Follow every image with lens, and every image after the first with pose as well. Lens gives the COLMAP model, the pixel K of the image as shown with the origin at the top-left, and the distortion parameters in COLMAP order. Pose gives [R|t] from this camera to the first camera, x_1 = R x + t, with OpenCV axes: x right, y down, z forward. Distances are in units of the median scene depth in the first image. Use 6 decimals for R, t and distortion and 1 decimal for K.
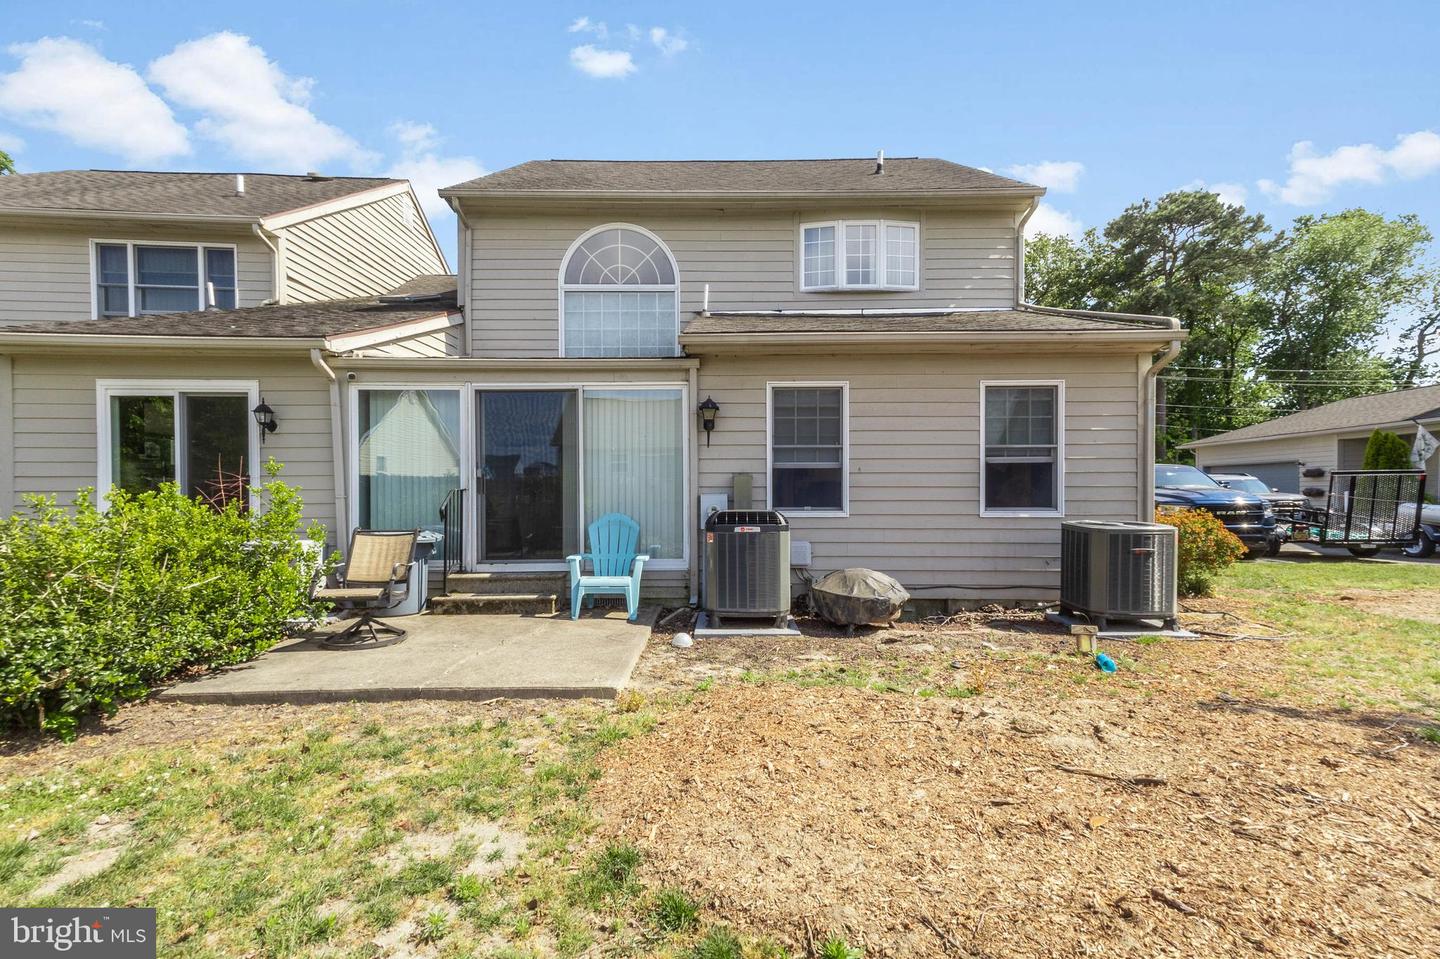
lens RADIAL K [[705.2, 0, 710.3], [0, 705.2, 480.6], [0, 0, 1]] dist [0.057483, 0.001053]
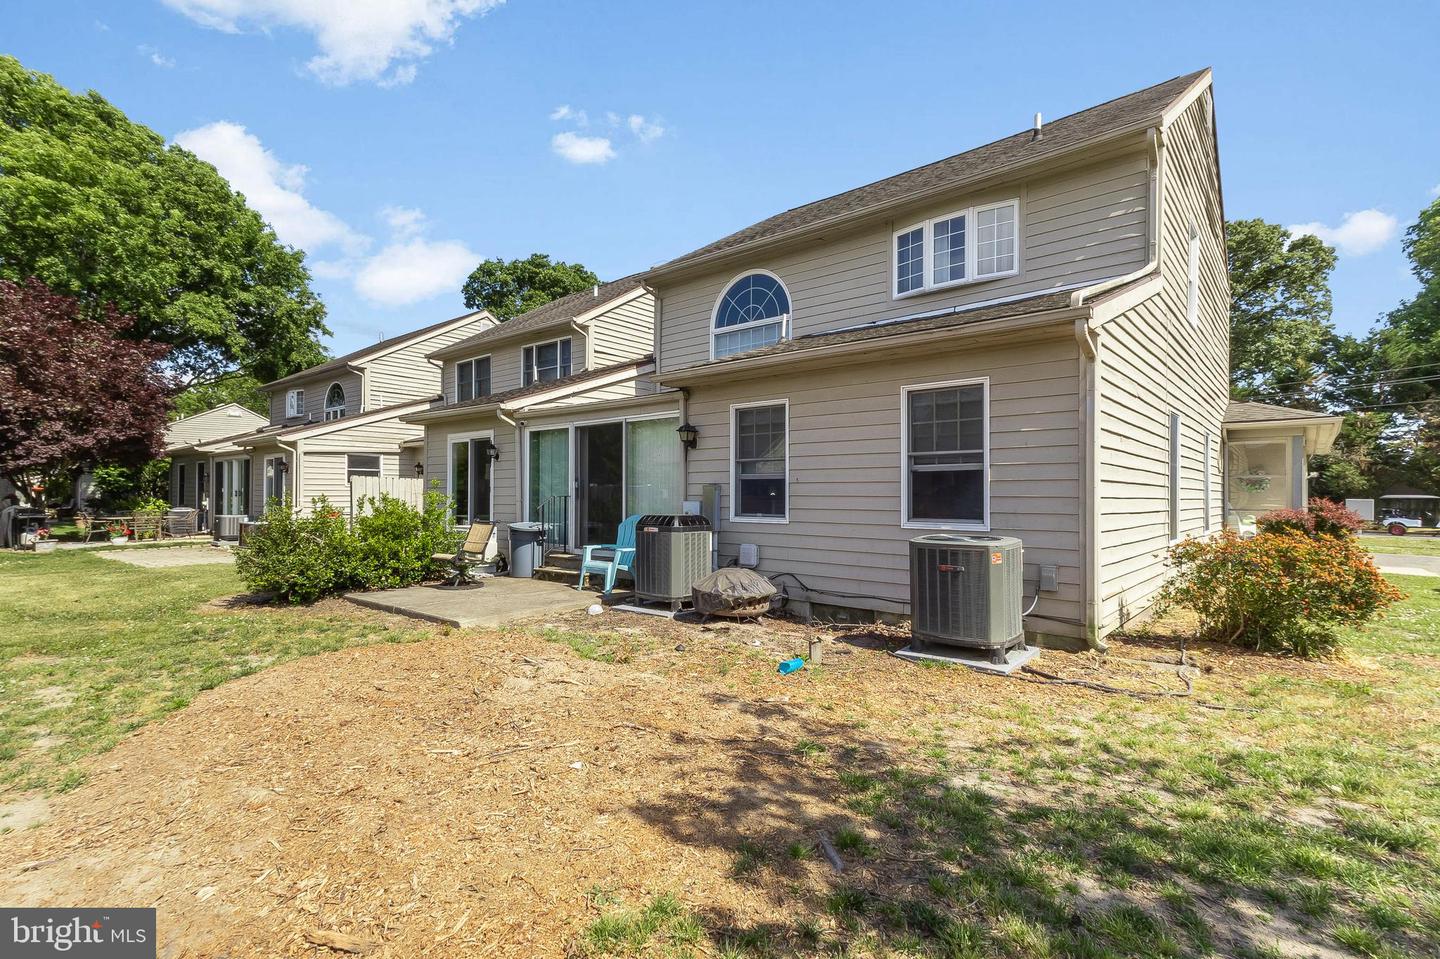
lens RADIAL K [[705.2, 0, 710.3], [0, 705.2, 480.6], [0, 0, 1]] dist [0.057483, 0.001053]
pose [[0.750581, -0.008887, -0.660718, 0.816232], [0.003271, 0.999947, -0.009734, -0.004272], [0.660770, 0.005145, 0.750571, 0.109118]]
